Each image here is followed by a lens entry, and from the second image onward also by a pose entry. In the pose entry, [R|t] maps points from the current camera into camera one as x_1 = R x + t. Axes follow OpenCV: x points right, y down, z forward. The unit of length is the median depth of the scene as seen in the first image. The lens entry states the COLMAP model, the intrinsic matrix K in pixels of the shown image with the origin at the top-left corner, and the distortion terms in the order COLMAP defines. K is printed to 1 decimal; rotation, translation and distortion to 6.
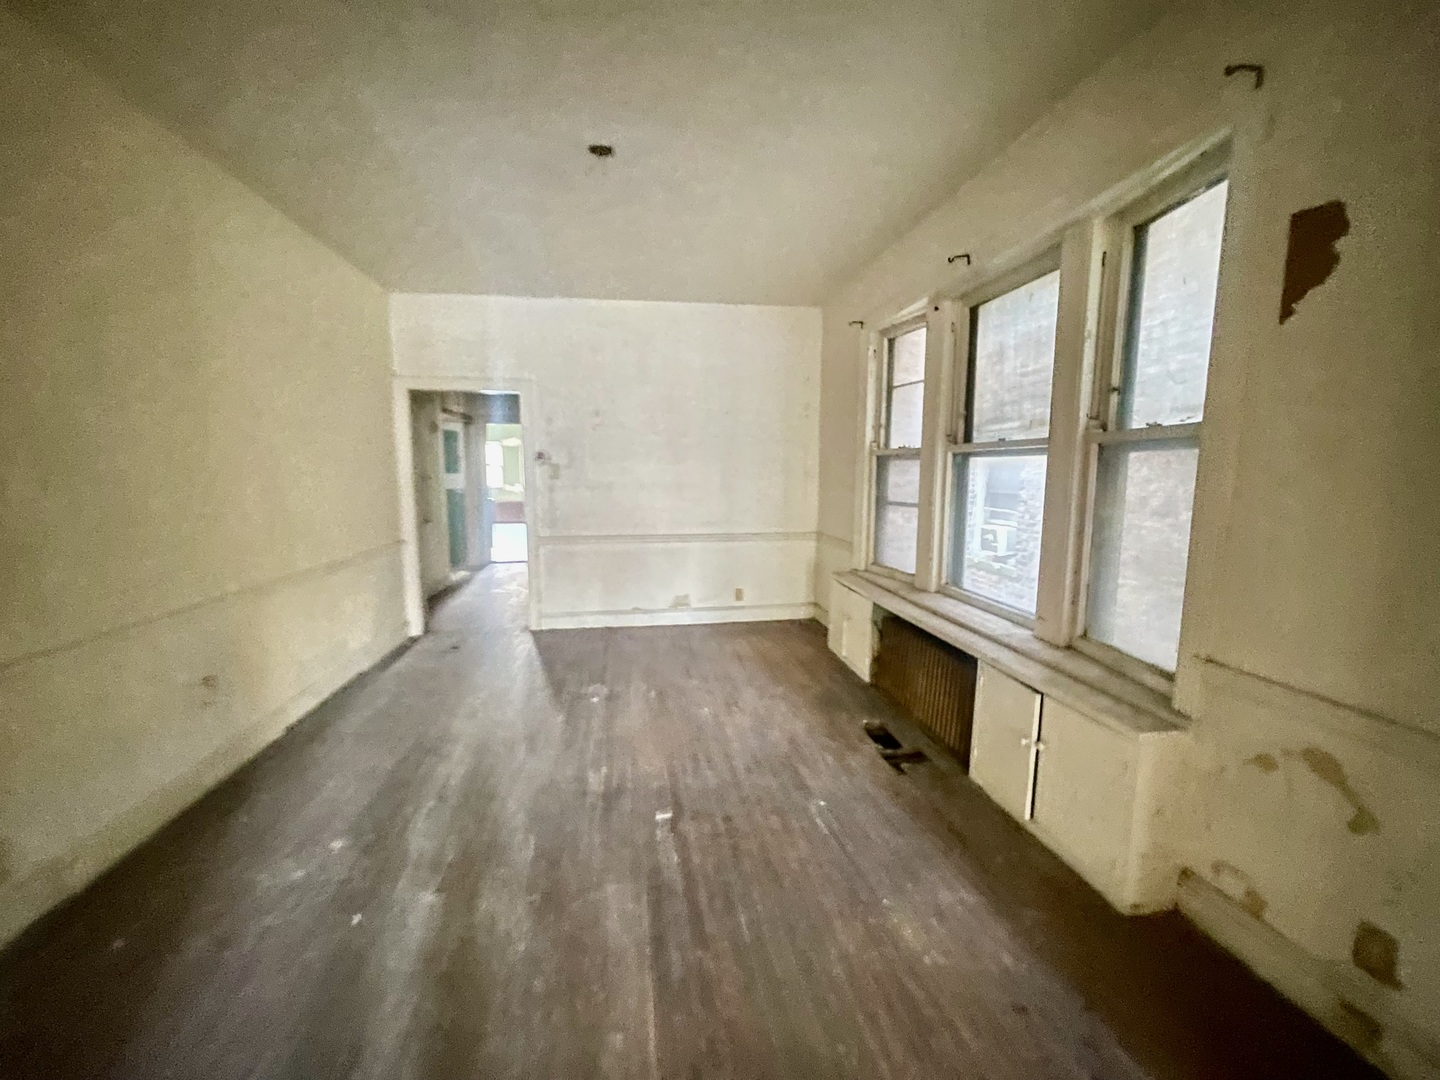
lens RADIAL K [[577.4, 0, 717.4], [0, 577.4, 543.2], [0, 0, 1]] dist [-0.000810, -0.000056]
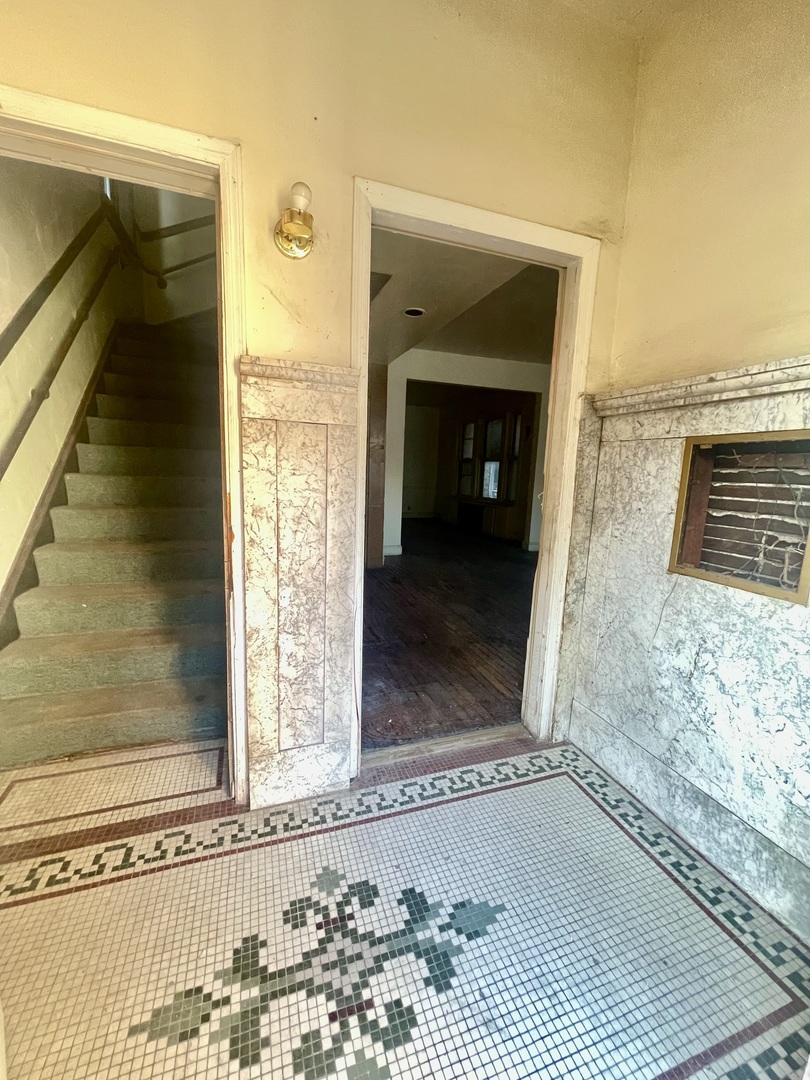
lens RADIAL K [[433.1, 0, 405.0], [0, 433.1, 540.0], [0, 0, 1]] dist [-0.000810, -0.000056]
pose [[0.979650, 0.003646, 0.200680, -0.549422], [-0.010627, 0.999375, 0.033722, 0.234089], [-0.200432, -0.035169, 0.979076, -1.443769]]
